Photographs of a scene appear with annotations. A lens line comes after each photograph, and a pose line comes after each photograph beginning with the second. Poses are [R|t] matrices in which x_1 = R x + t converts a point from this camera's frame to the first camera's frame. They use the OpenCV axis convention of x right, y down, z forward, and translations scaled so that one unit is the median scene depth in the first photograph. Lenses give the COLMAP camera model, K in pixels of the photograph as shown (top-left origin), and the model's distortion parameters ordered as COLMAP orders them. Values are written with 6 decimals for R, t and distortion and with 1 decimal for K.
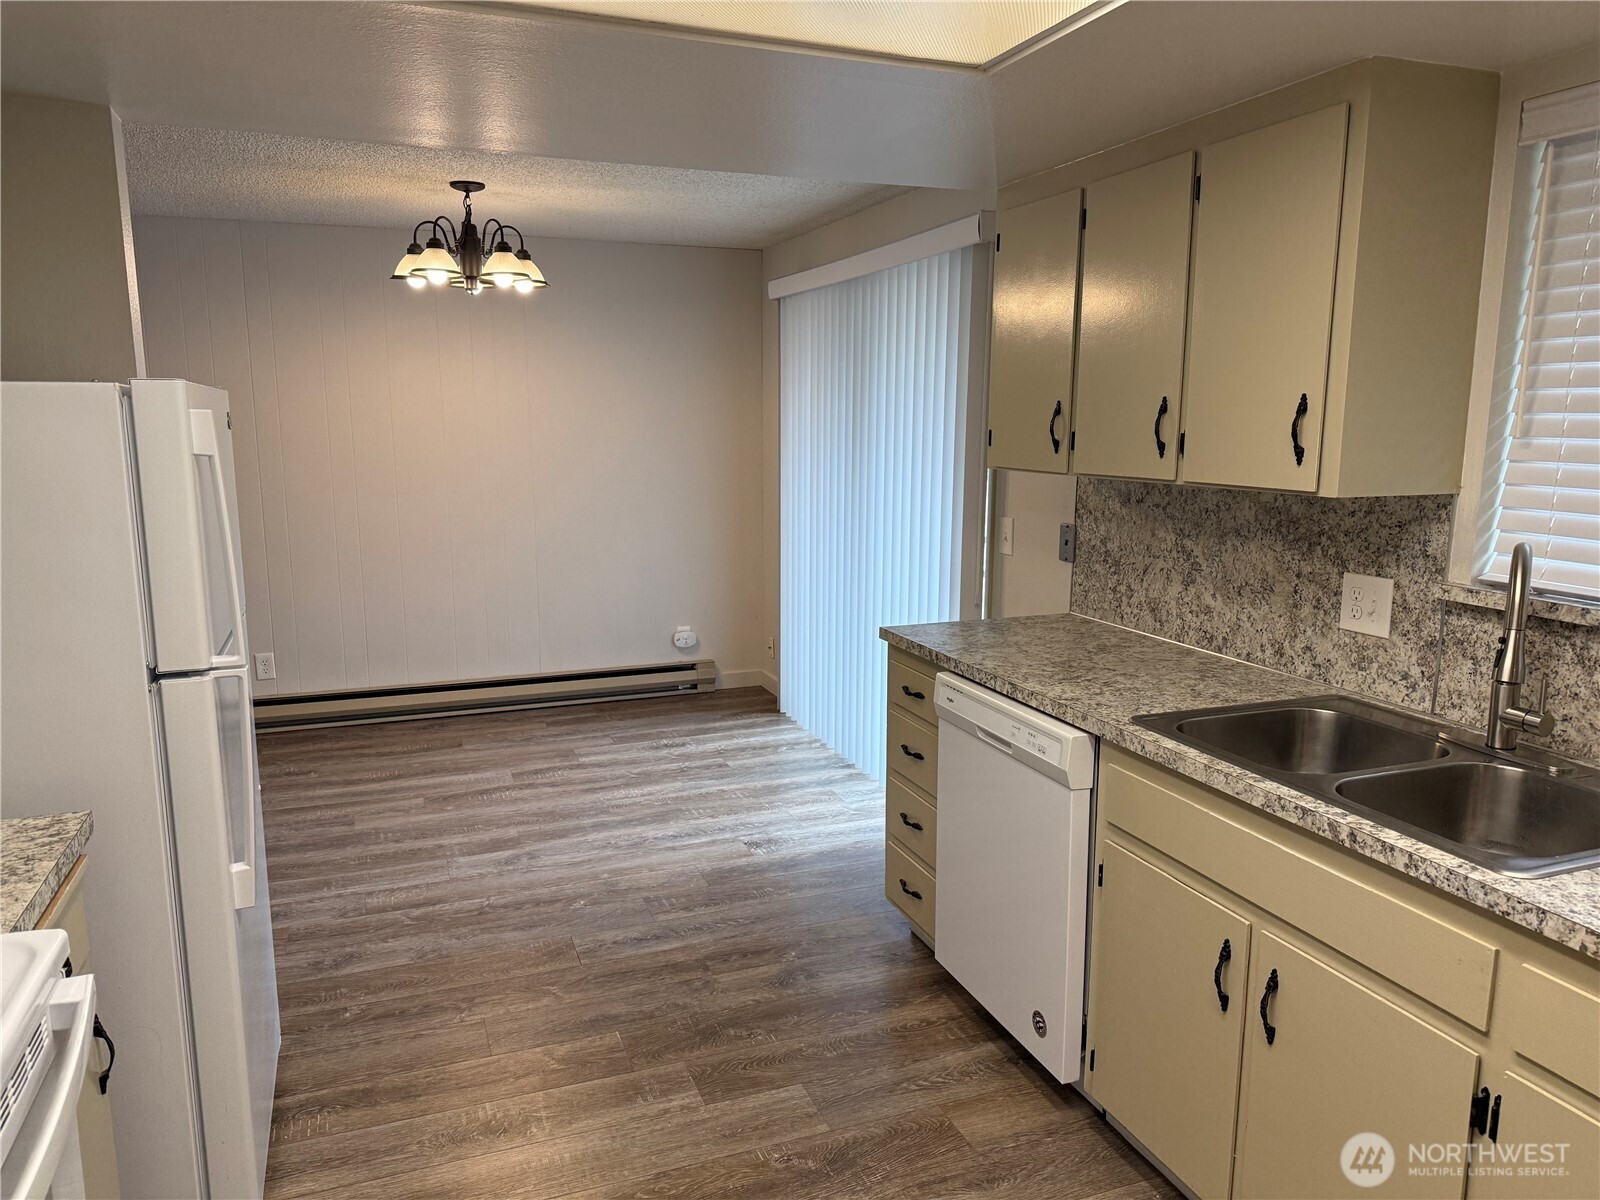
lens RADIAL K [[1132.3, 0, 809.9], [0, 1132.3, 597.9], [0, 0, 1]] dist [0.078999, -0.072013]
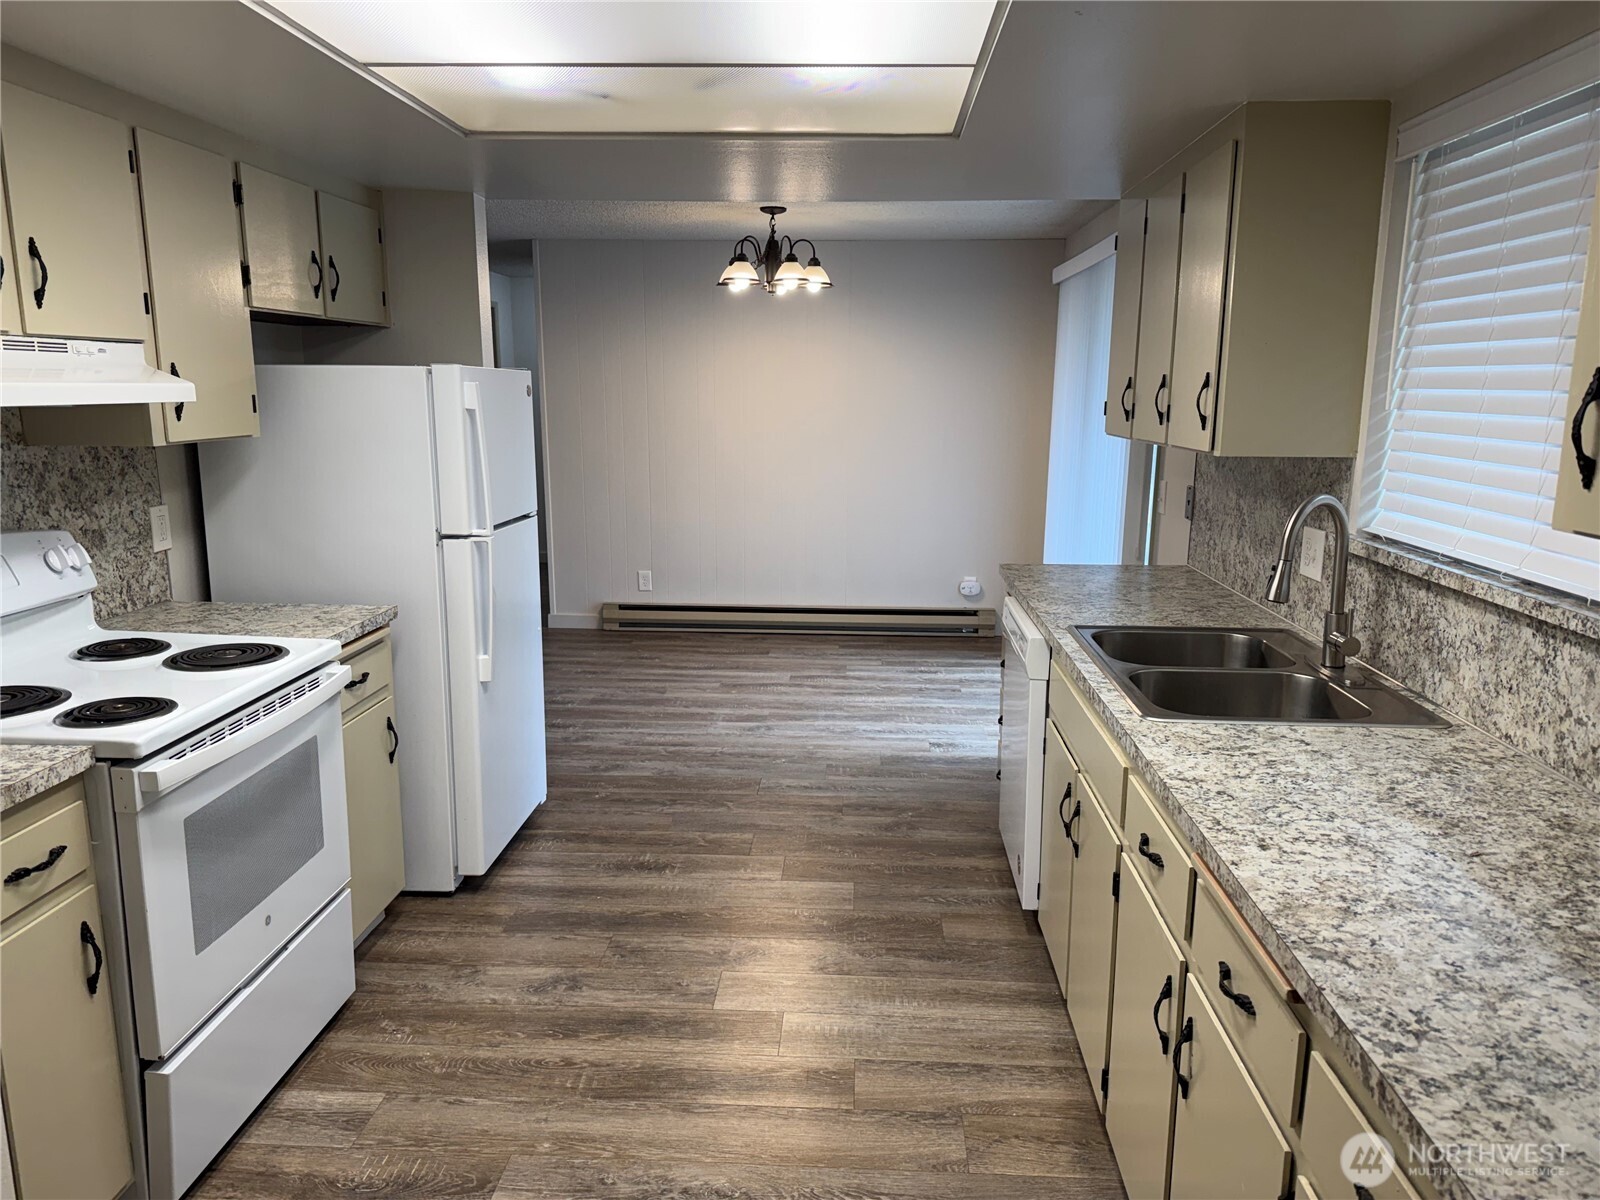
lens RADIAL K [[1132.3, 0, 795.6], [0, 1132.3, 603.6], [0, 0, 1]] dist [0.078999, -0.072013]
pose [[0.910193, 0.082338, -0.405917, 0.282185], [-0.072528, 0.996583, 0.039520, 0.028407], [0.407784, -0.006531, 0.913055, -0.161913]]
